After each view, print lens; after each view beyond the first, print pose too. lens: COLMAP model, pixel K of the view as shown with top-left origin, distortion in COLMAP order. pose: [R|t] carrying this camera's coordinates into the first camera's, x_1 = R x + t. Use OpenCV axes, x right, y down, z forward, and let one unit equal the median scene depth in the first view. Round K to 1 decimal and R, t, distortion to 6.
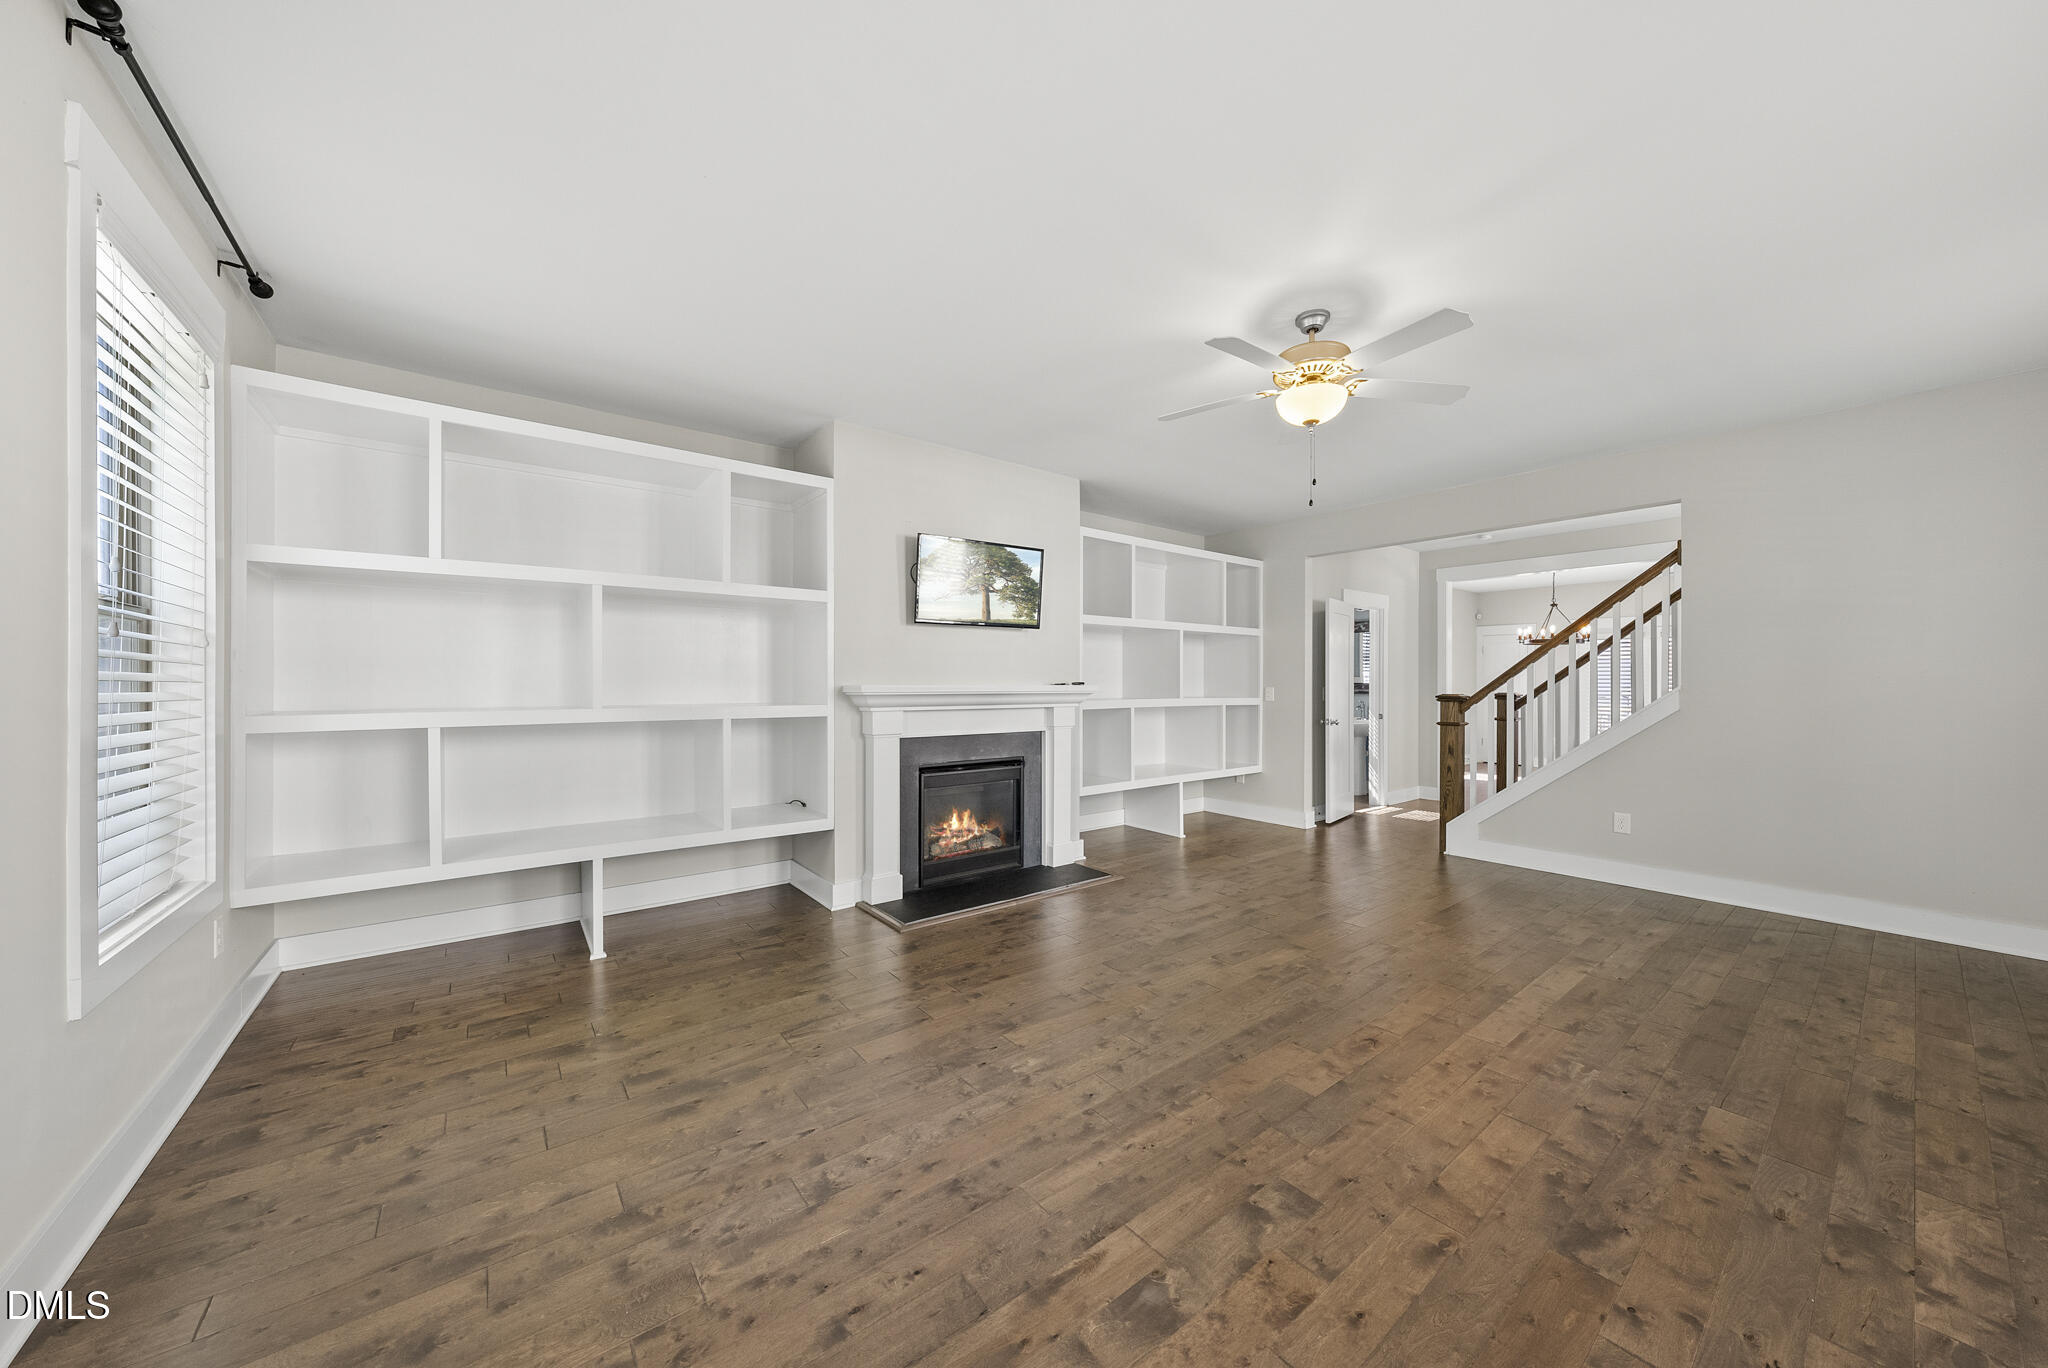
lens RADIAL K [[697.7, 0, 1024.0], [0, 697.7, 684.0], [0, 0, 1]] dist [-0.000294, -0.000112]
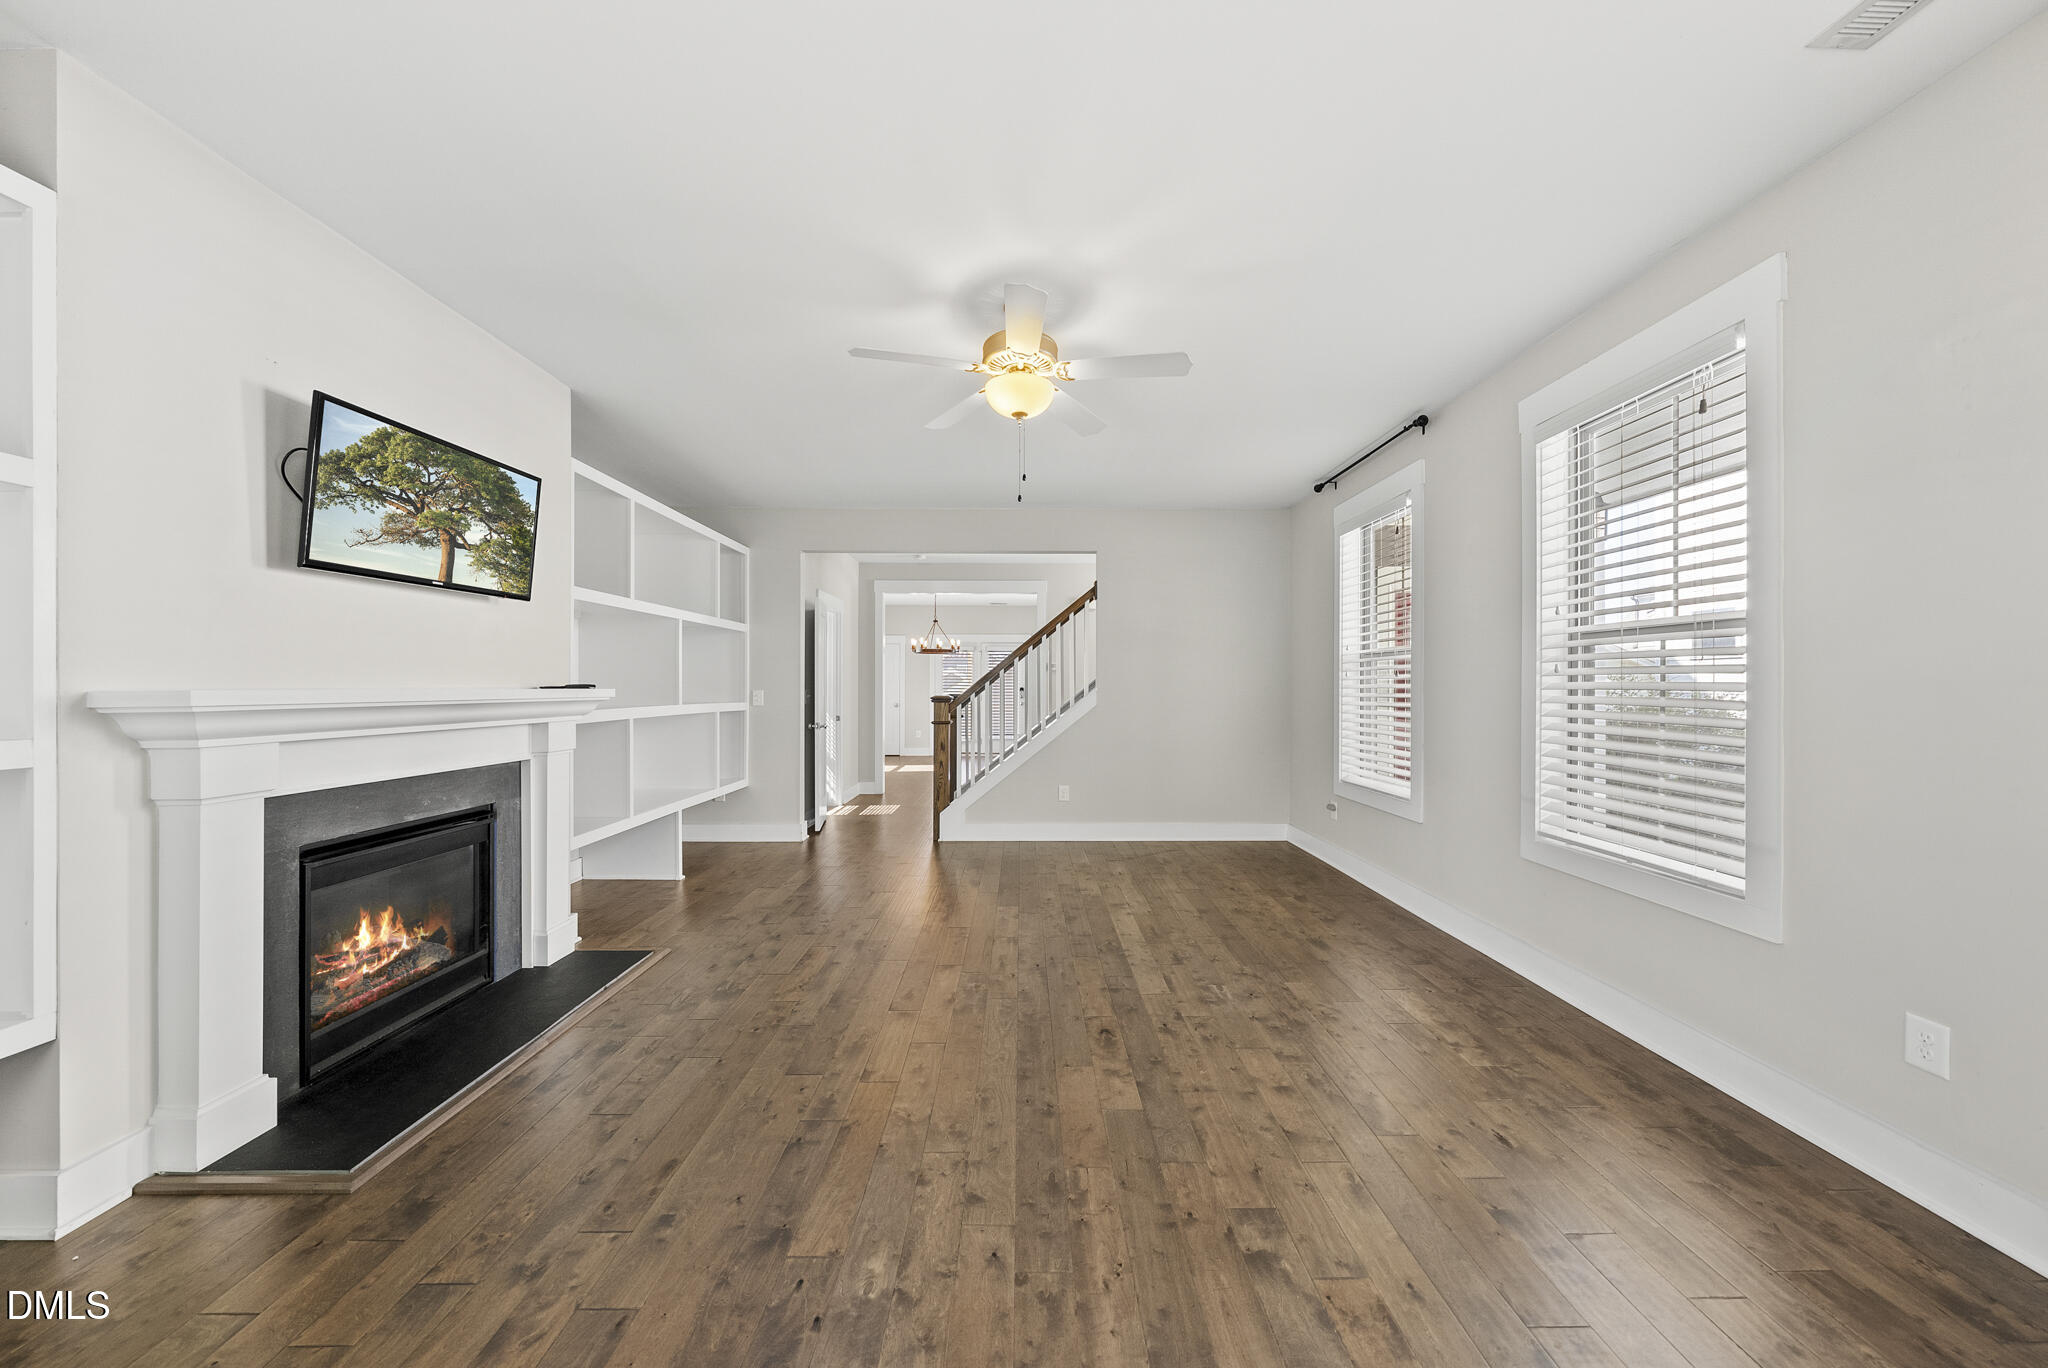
lens RADIAL K [[704.0, 0, 1027.4], [0, 704.0, 686.6], [0, 0, 1]] dist [-0.001093, -0.000291]
pose [[0.607751, -0.001862, 0.794126, -0.281348], [0.001220, 0.999998, 0.001411, -0.001477], [-0.794127, 0.000111, 0.607752, 0.321347]]
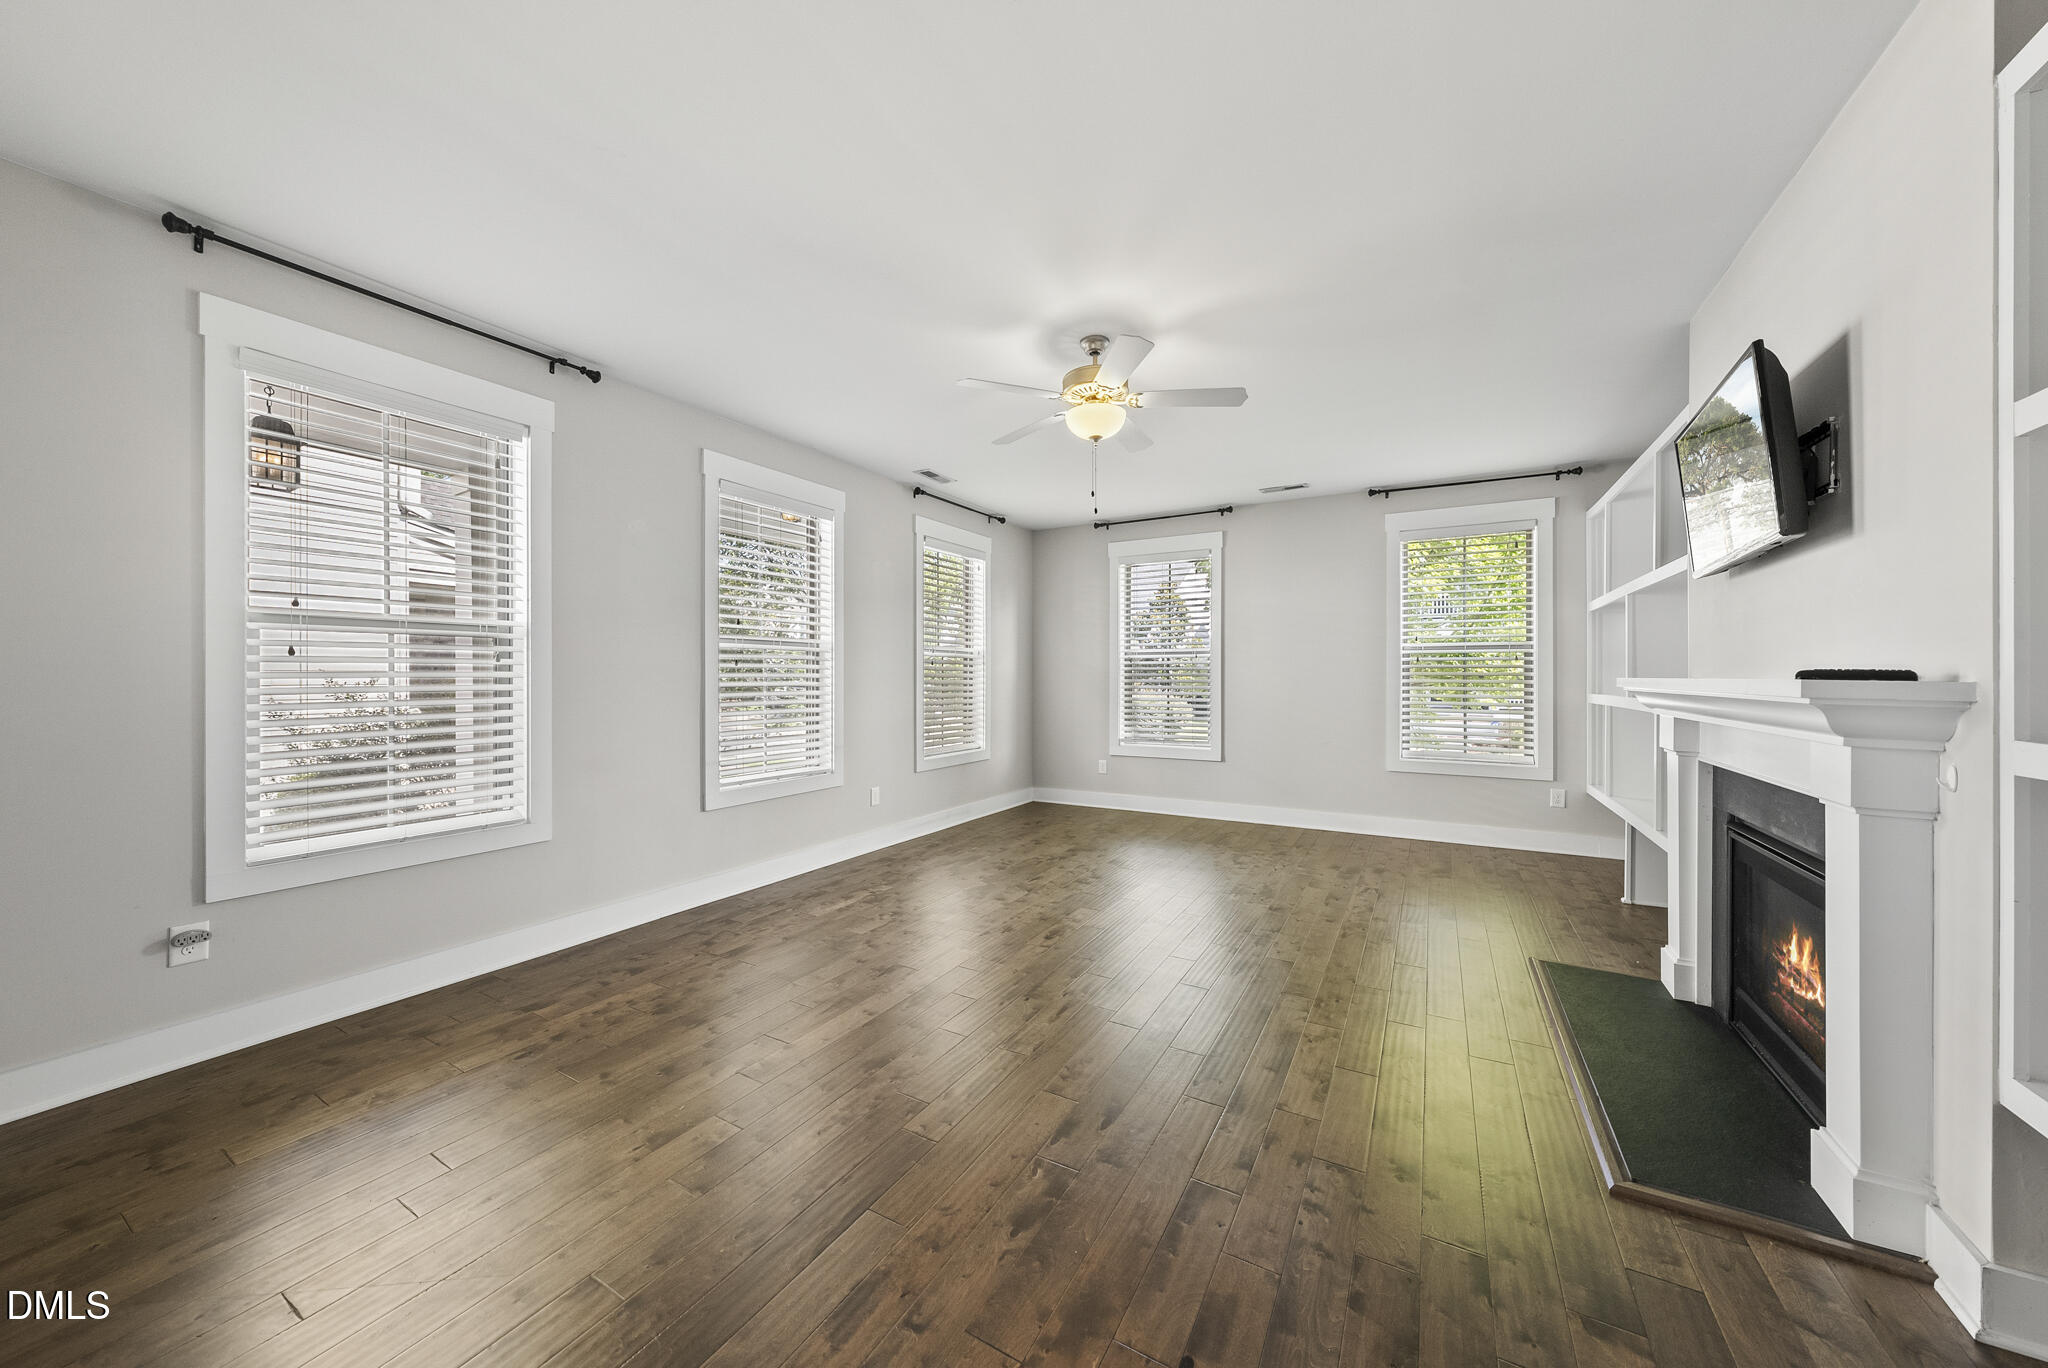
lens RADIAL K [[703.5, 0, 1032.4], [0, 703.5, 673.9], [0, 0, 1]] dist [-0.001048, -0.000277]
pose [[-0.924274, -0.002149, -0.381724, 0.739517], [0.000698, 0.999973, -0.007320, 0.005329], [0.381729, -0.007032, -0.924248, 1.587101]]
